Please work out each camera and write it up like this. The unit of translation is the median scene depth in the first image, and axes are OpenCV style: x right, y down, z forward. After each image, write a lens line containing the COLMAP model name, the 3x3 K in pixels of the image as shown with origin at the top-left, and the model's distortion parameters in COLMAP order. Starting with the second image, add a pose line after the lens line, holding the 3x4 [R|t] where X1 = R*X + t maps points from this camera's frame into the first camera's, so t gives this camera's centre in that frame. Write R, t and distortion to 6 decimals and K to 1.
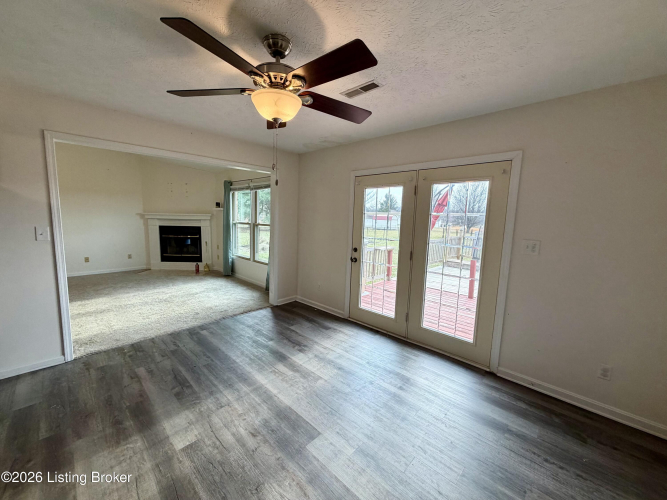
lens RADIAL K [[268.1, 0, 332.4], [0, 268.1, 250.3], [0, 0, 1]] dist [0.006279, 0.000579]
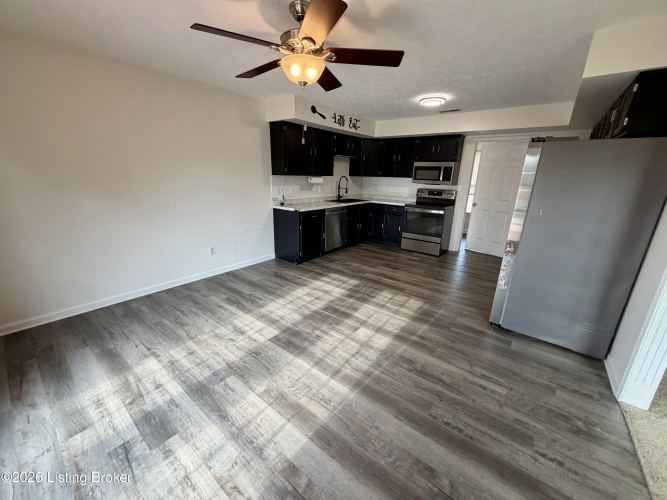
lens RADIAL K [[268.1, 0, 333.8], [0, 268.1, 251.7], [0, 0, 1]] dist [0.006279, 0.000579]
pose [[-0.994122, -0.023710, -0.105641, -0.182863], [-0.063768, 0.916757, 0.394323, -0.220625], [0.087498, 0.398741, -0.912880, 1.773619]]
